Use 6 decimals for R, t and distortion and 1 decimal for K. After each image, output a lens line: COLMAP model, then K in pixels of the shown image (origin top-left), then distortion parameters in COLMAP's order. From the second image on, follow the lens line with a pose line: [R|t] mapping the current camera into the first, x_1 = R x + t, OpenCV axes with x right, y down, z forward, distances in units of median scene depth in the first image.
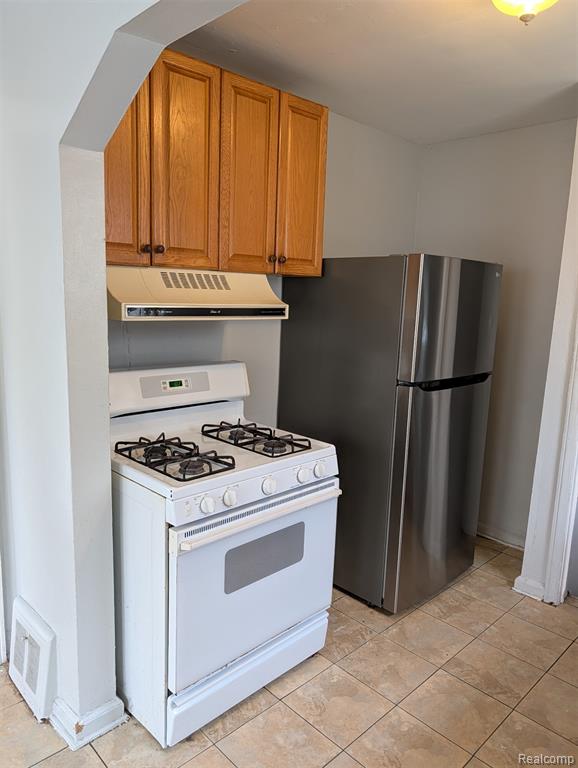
lens RADIAL K [[552.5, 0, 287.5], [0, 552.5, 387.9], [0, 0, 1]] dist [0.003859, -0.001077]
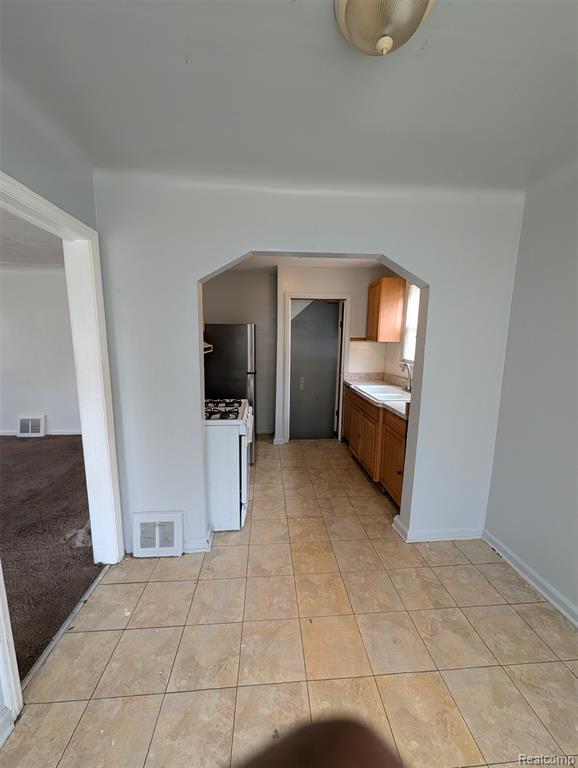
lens RADIAL K [[294.4, 0, 287.2], [0, 294.4, 383.2], [0, 0, 1]] dist [-0.000229, -0.000161]
pose [[0.638863, -0.146546, 0.755234, -0.843355], [0.141123, 0.987355, 0.072209, -0.042544], [-0.756266, 0.060449, 0.651466, -0.034304]]
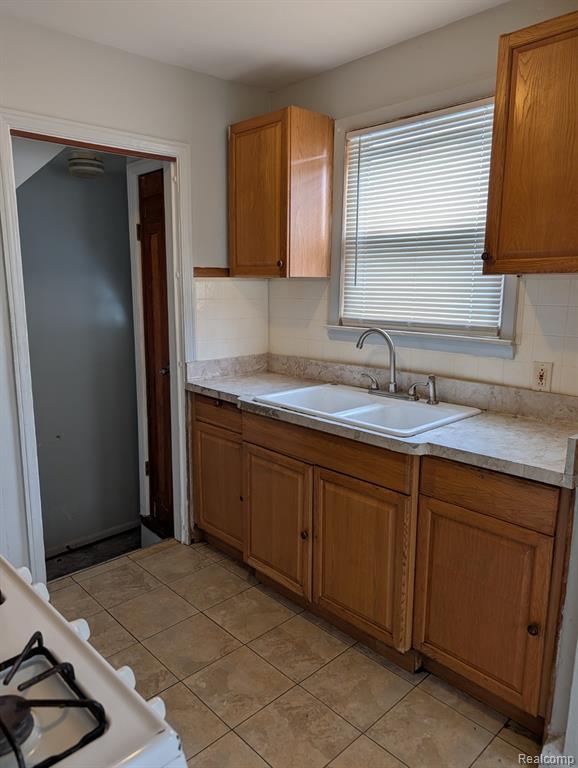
lens RADIAL K [[552.5, 0, 287.5], [0, 552.5, 387.9], [0, 0, 1]] dist [0.003859, -0.001077]
pose [[0.006817, -0.223611, 0.974655, -0.439389], [0.161712, 0.962095, 0.219598, -0.116902], [-0.986814, 0.156117, 0.042720, 0.669942]]
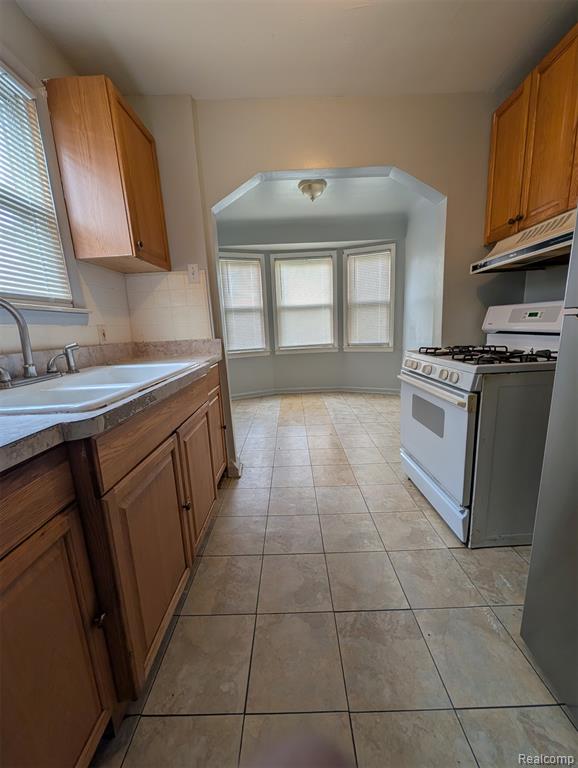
lens RADIAL K [[294.4, 0, 287.2], [0, 294.4, 383.2], [0, 0, 1]] dist [-0.000229, -0.000161]
pose [[-0.702181, 0.131498, -0.699750, 0.792960], [-0.101518, 0.954265, 0.281197, 0.012222], [0.704724, 0.268489, -0.656718, 1.167240]]
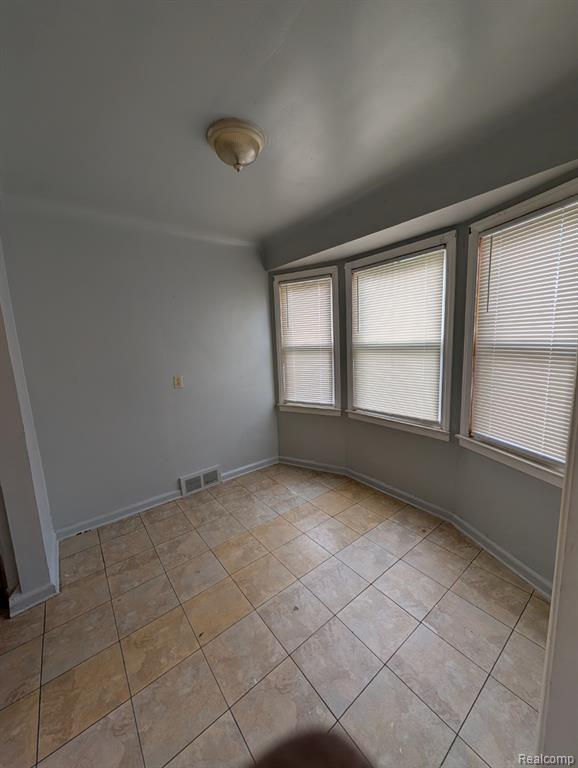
lens RADIAL K [[294.4, 0, 287.2], [0, 294.4, 383.2], [0, 0, 1]] dist [-0.000229, -0.000161]
pose [[-0.993659, -0.012424, 0.111751, -0.602009], [0.023668, 0.948498, 0.315899, -0.175633], [-0.109920, 0.316540, -0.942189, 0.908929]]
